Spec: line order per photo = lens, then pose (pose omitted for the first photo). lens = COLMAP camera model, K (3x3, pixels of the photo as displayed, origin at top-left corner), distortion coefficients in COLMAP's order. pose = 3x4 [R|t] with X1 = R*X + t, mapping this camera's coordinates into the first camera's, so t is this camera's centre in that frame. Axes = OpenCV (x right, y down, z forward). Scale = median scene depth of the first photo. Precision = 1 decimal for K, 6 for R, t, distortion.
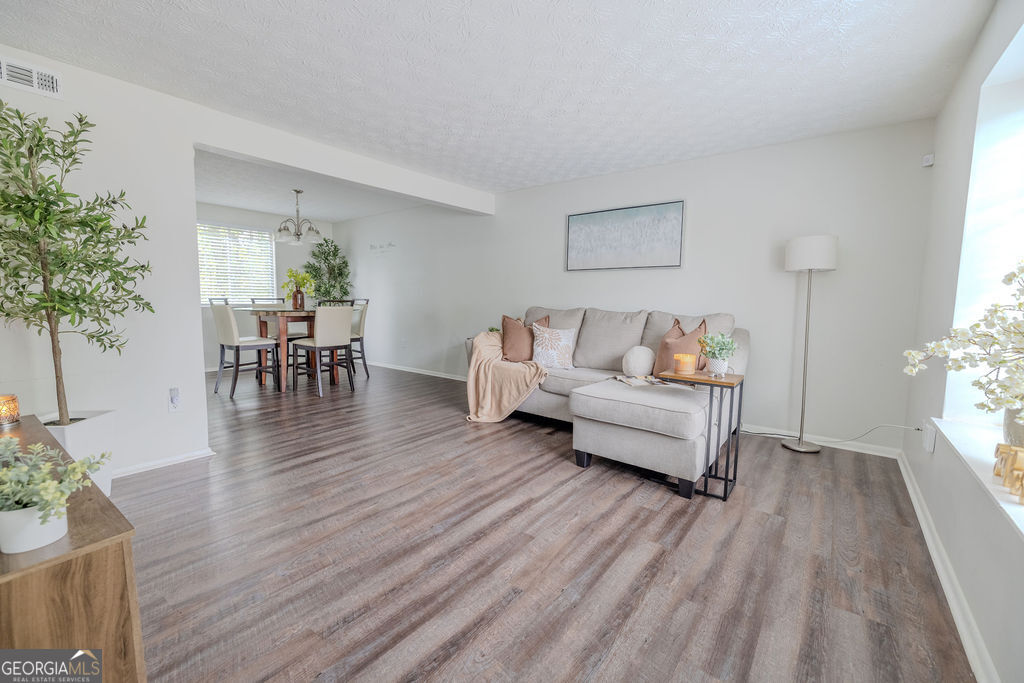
lens RADIAL K [[422.8, 0, 512.0], [0, 422.8, 341.5], [0, 0, 1]] dist [0.001021, -0.000056]
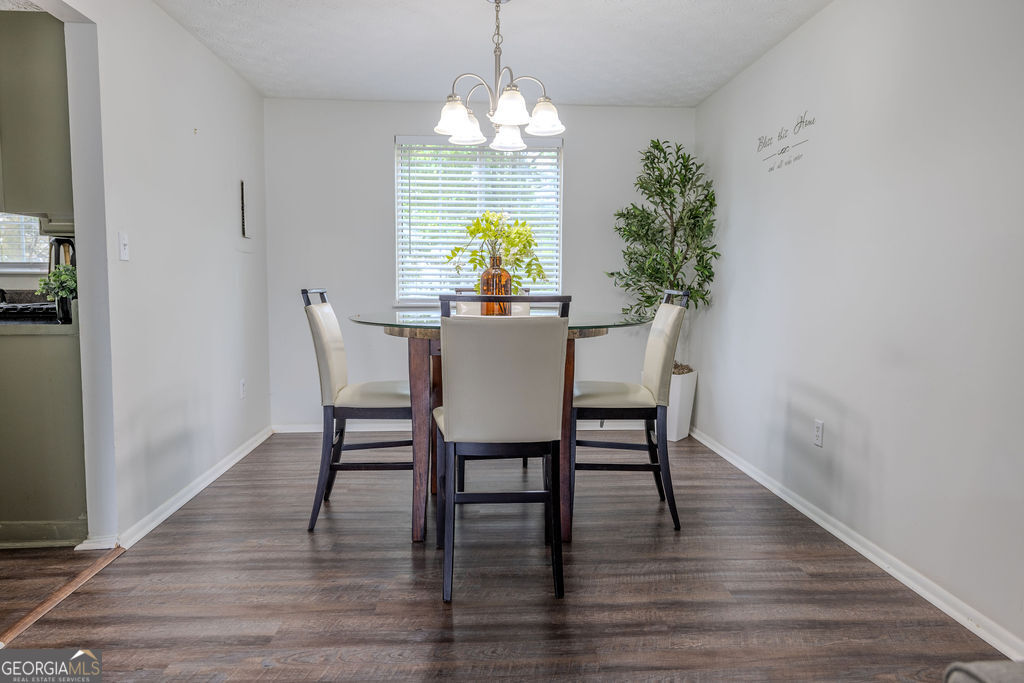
lens RADIAL K [[679.7, 0, 512.0], [0, 679.7, 341.5], [0, 0, 1]] dist [0.000170, -0.000214]
pose [[0.653515, 0.055951, -0.754843, -0.029279], [-0.071096, 0.997393, 0.012377, -0.049420], [0.753568, 0.045577, 0.655789, 0.472066]]
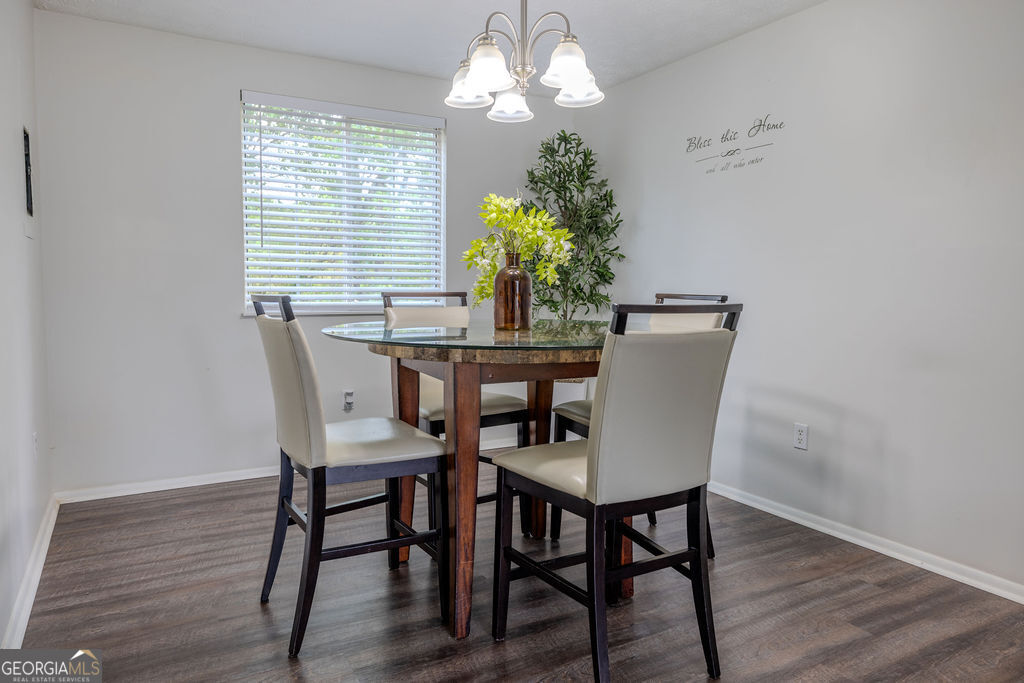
lens RADIAL K [[679.7, 0, 512.0], [0, 679.7, 341.5], [0, 0, 1]] dist [0.000170, -0.000214]
pose [[0.922217, 0.026603, -0.385757, -0.245972], [-0.034396, 0.999320, -0.013313, -0.048246], [0.385141, 0.025546, 0.922504, 0.428284]]
